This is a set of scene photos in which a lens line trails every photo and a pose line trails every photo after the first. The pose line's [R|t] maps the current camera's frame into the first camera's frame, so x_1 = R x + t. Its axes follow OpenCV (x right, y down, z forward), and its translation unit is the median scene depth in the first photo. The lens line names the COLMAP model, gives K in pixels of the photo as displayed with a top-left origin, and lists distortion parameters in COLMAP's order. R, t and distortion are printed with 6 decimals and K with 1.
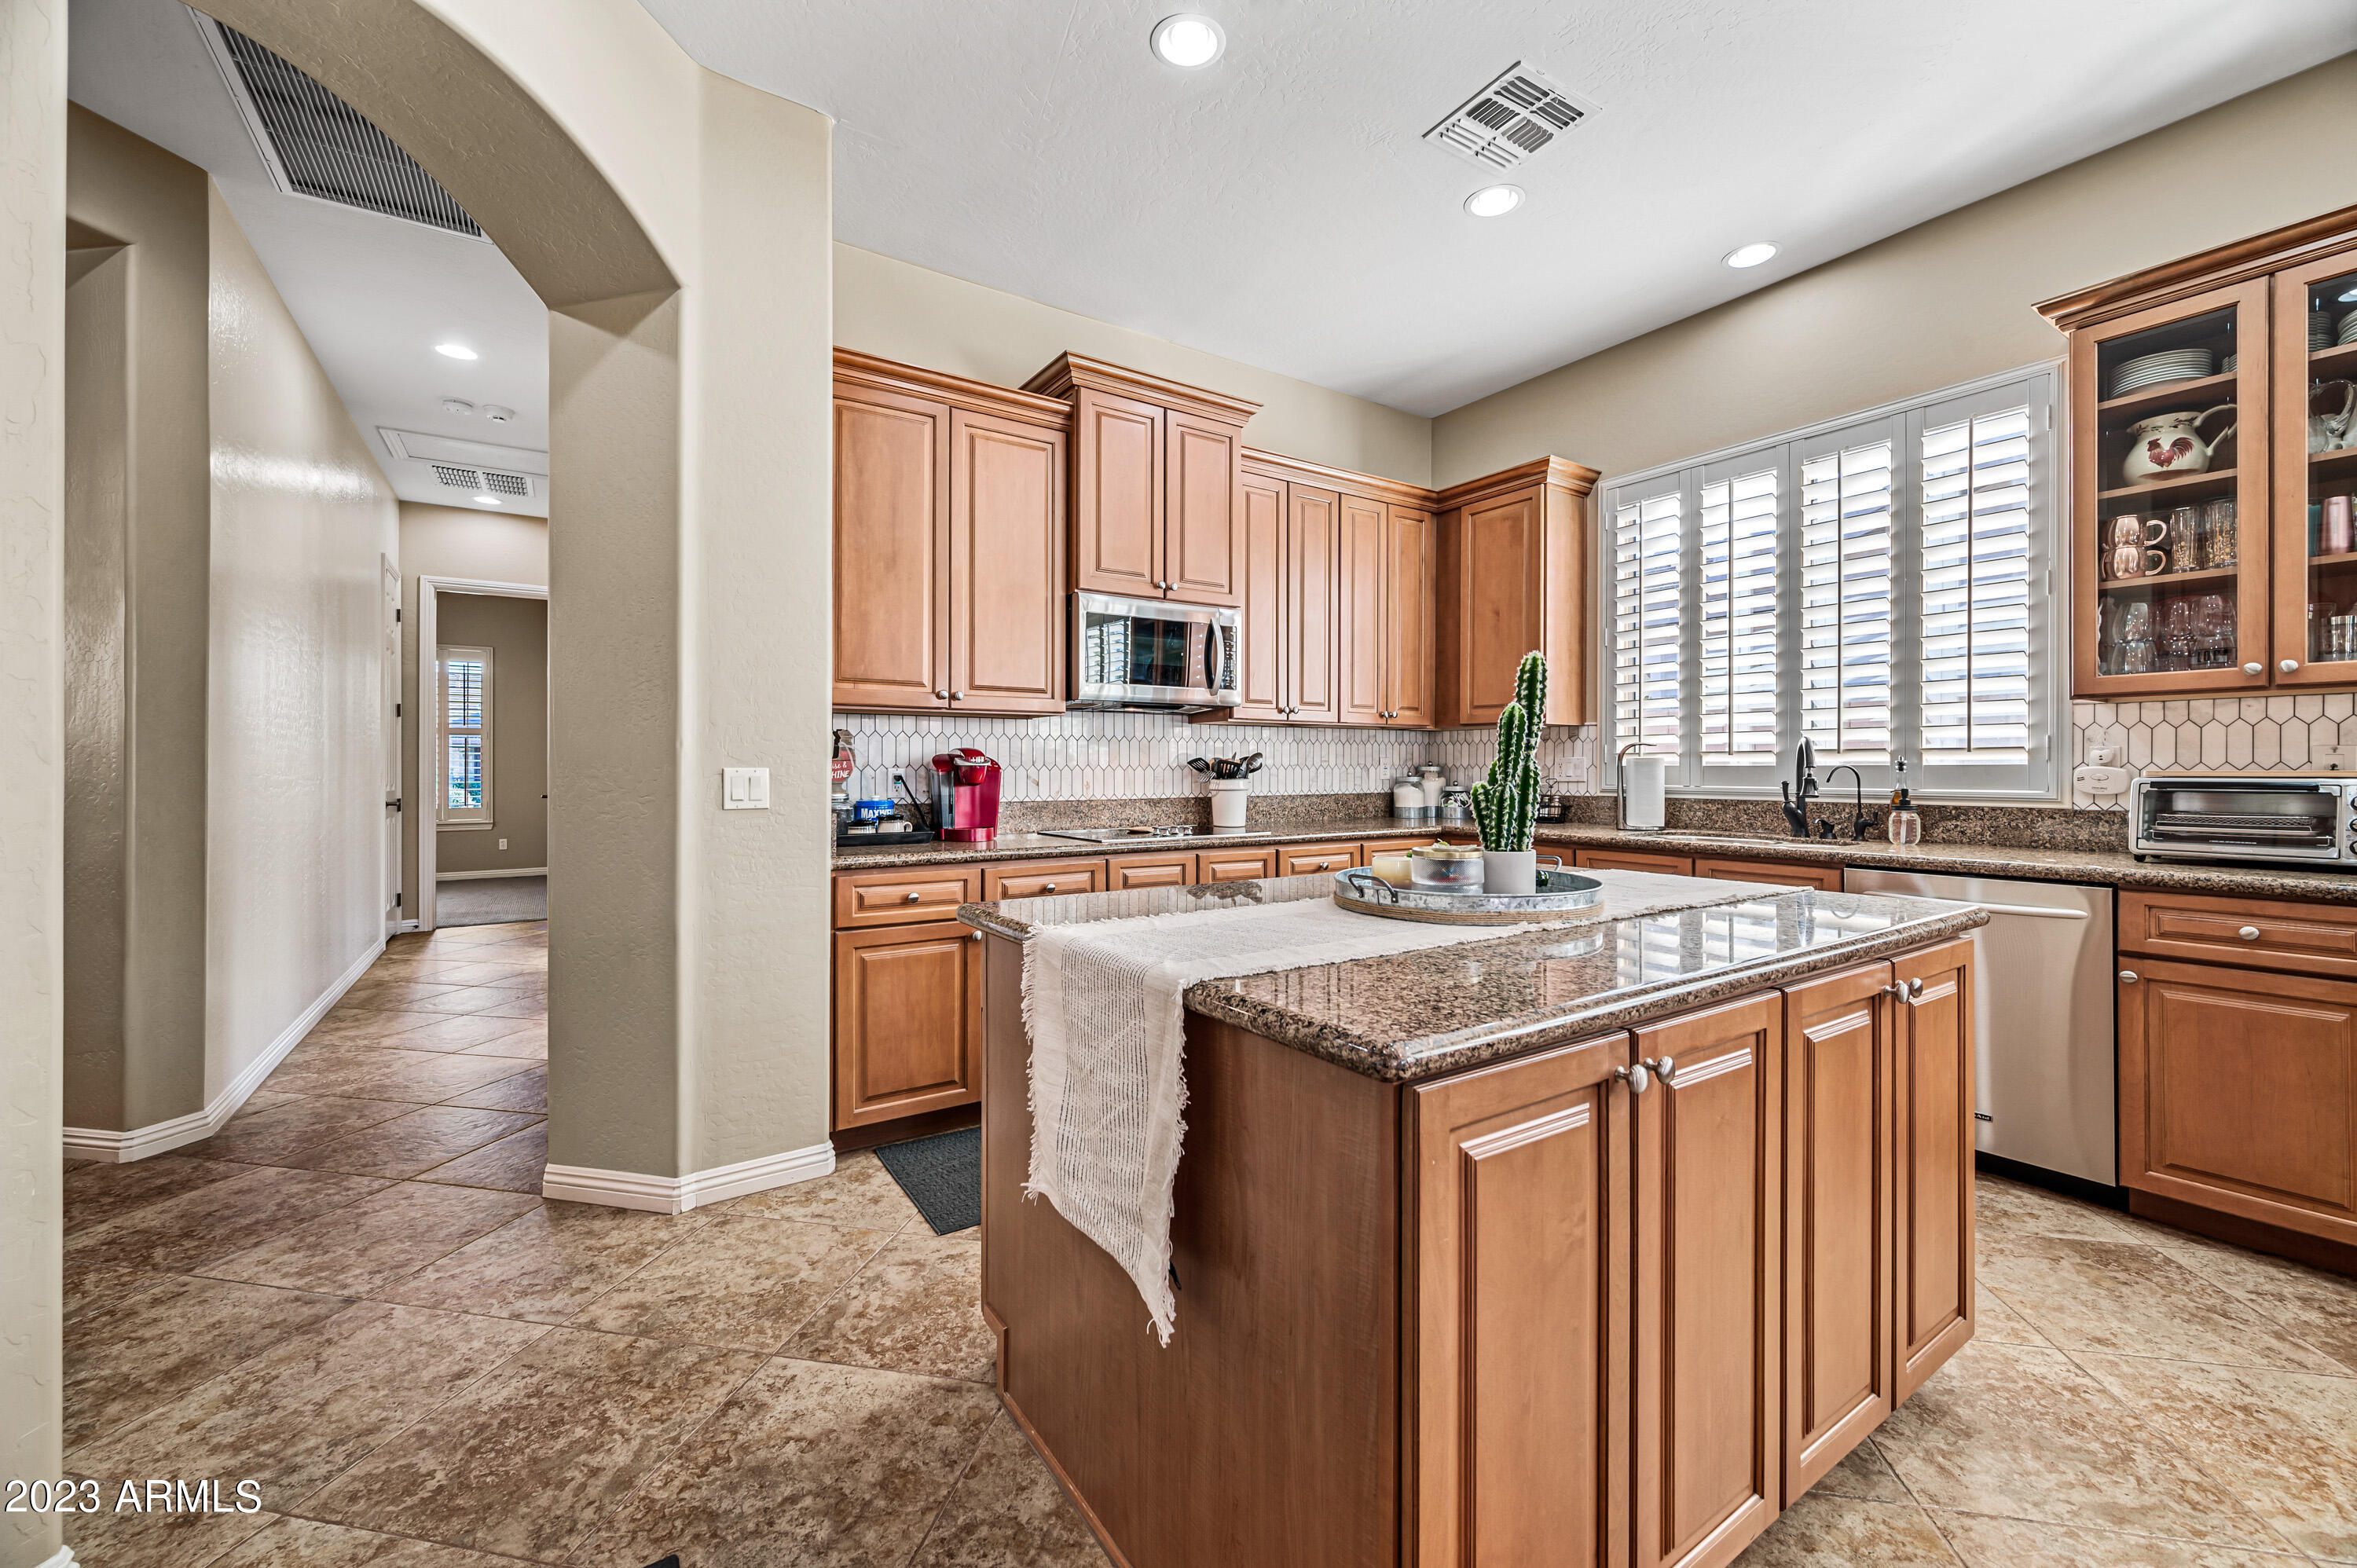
lens RADIAL K [[934.4, 0, 1180.1], [0, 934.4, 769.2], [0, 0, 1]] dist [-0.000831, 0.000091]
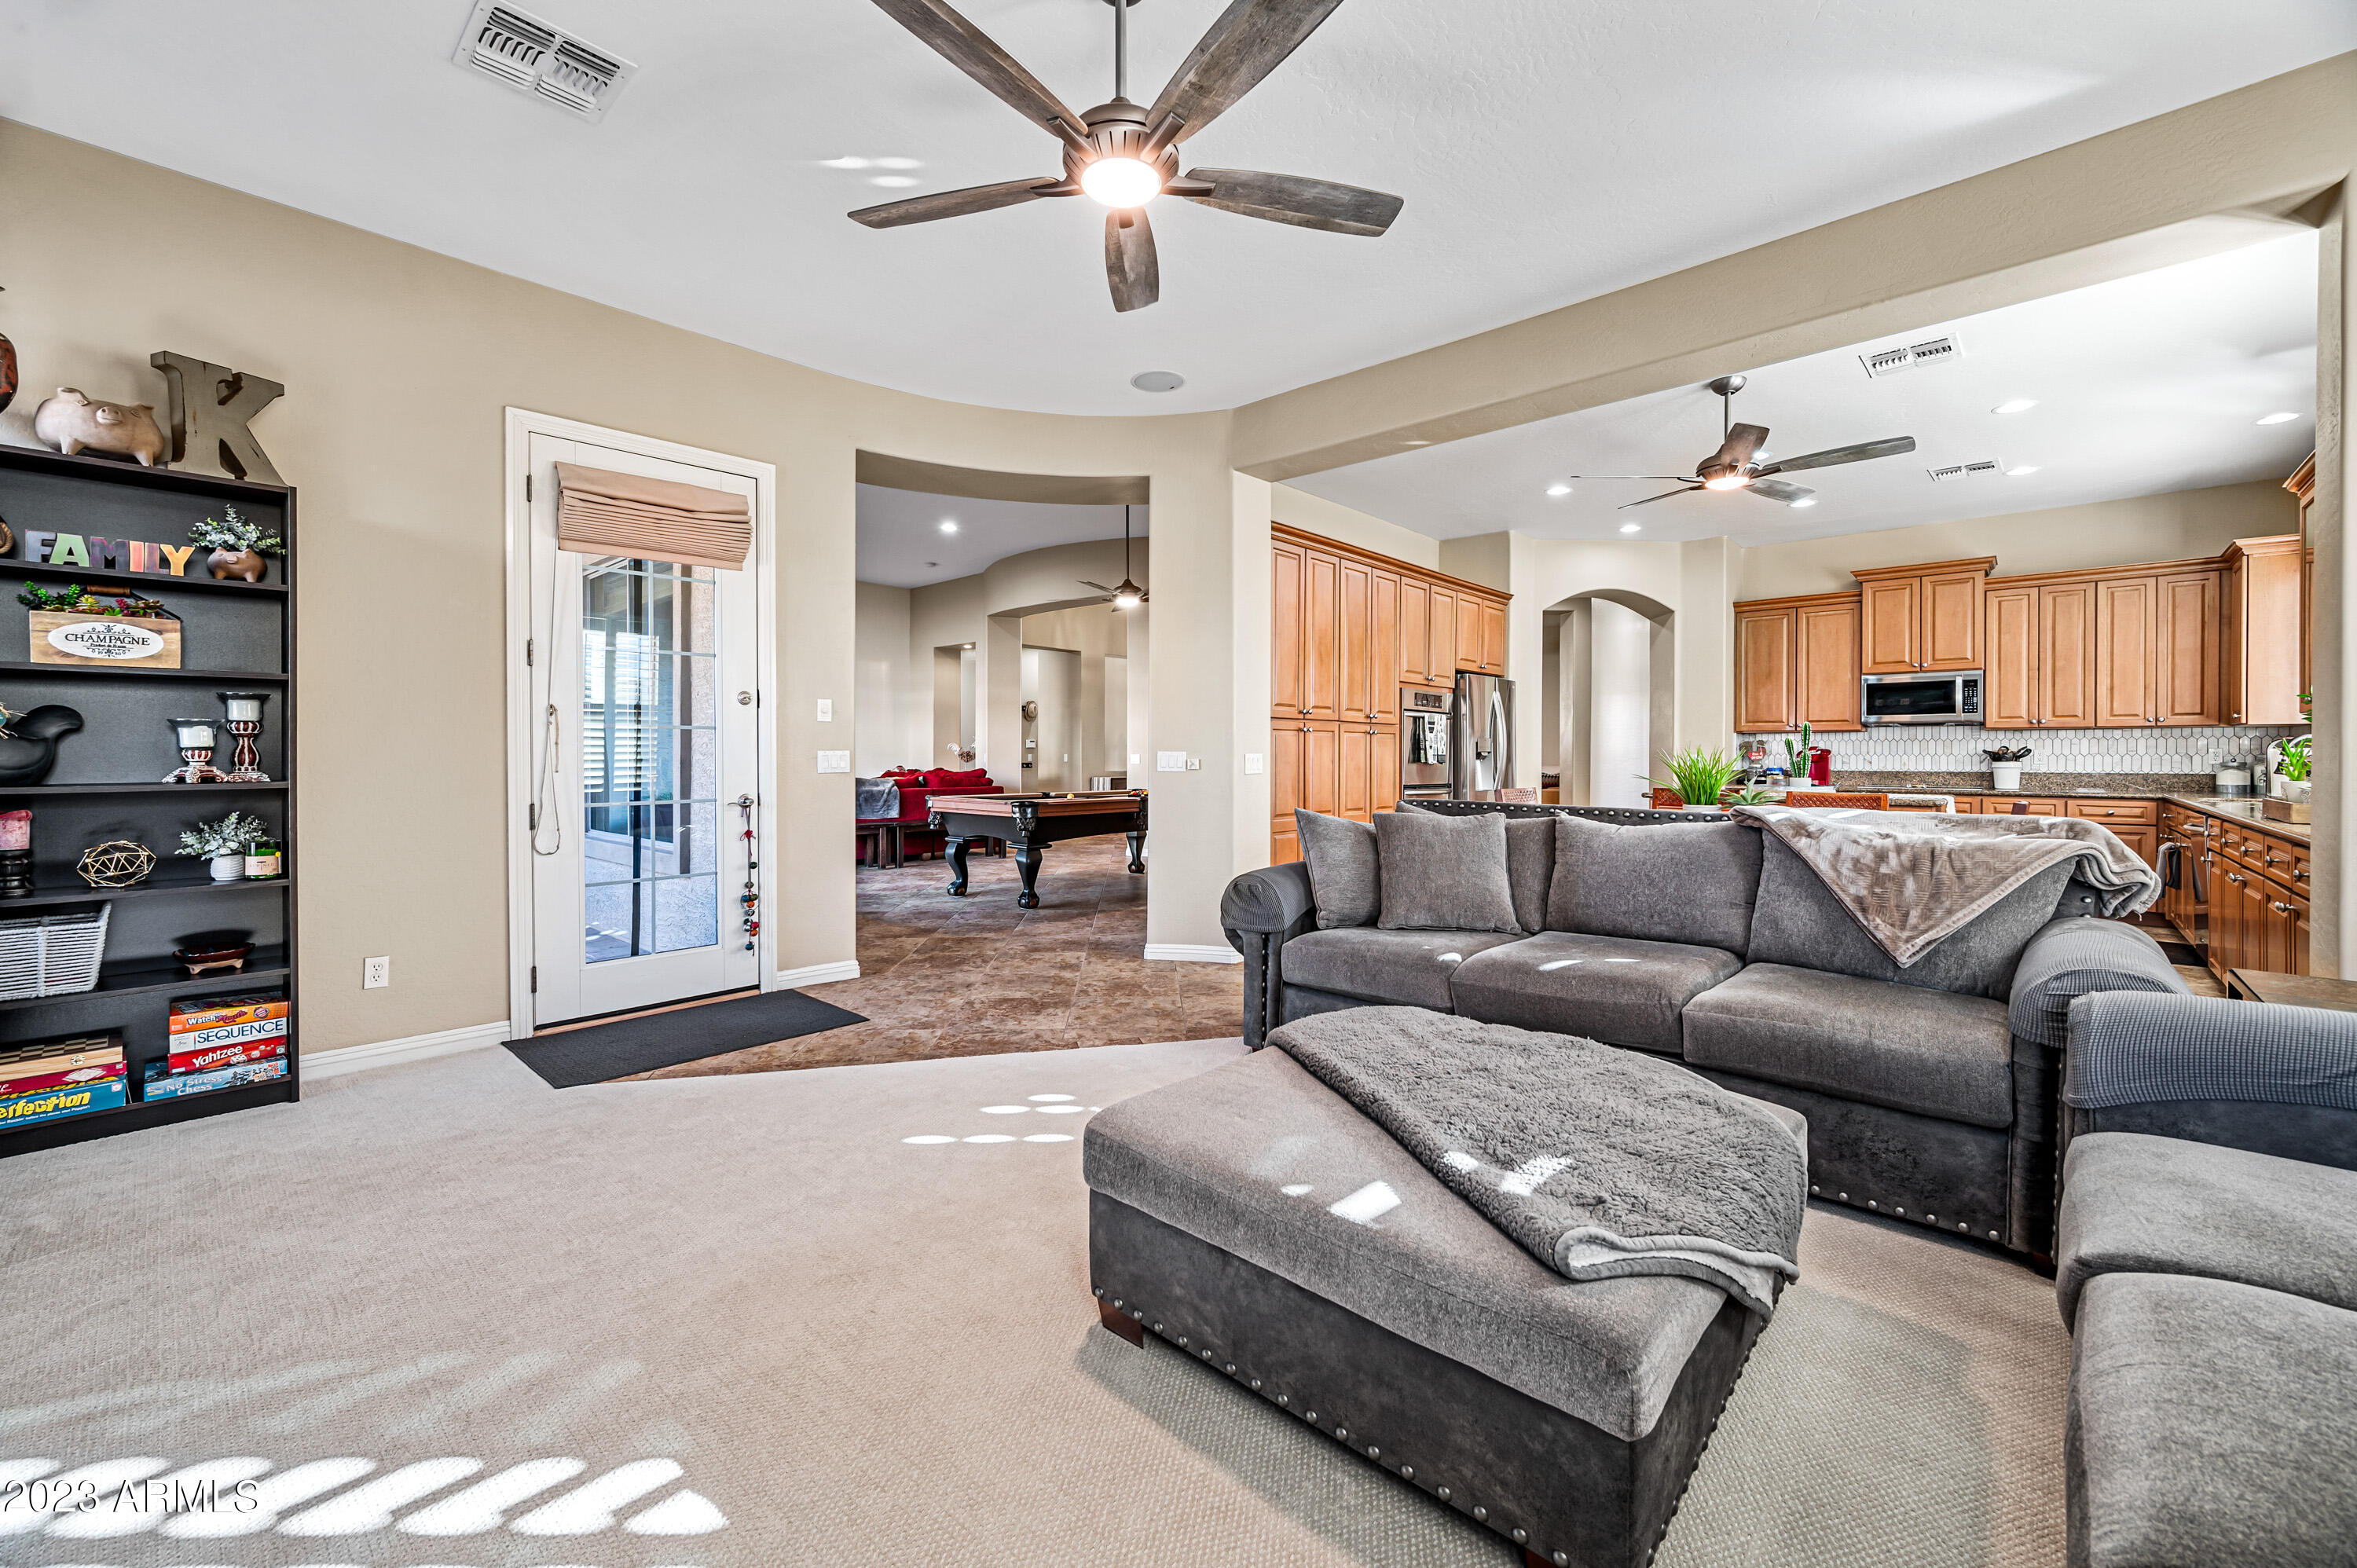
lens RADIAL K [[934.4, 0, 1176.2], [0, 934.4, 764.6], [0, 0, 1]] dist [-0.000831, 0.000091]
pose [[0.230988, 0.008432, -0.972920, 1.789269], [-0.003041, 0.999964, 0.007944, 0.008475], [0.972952, 0.001123, 0.231005, -1.167966]]
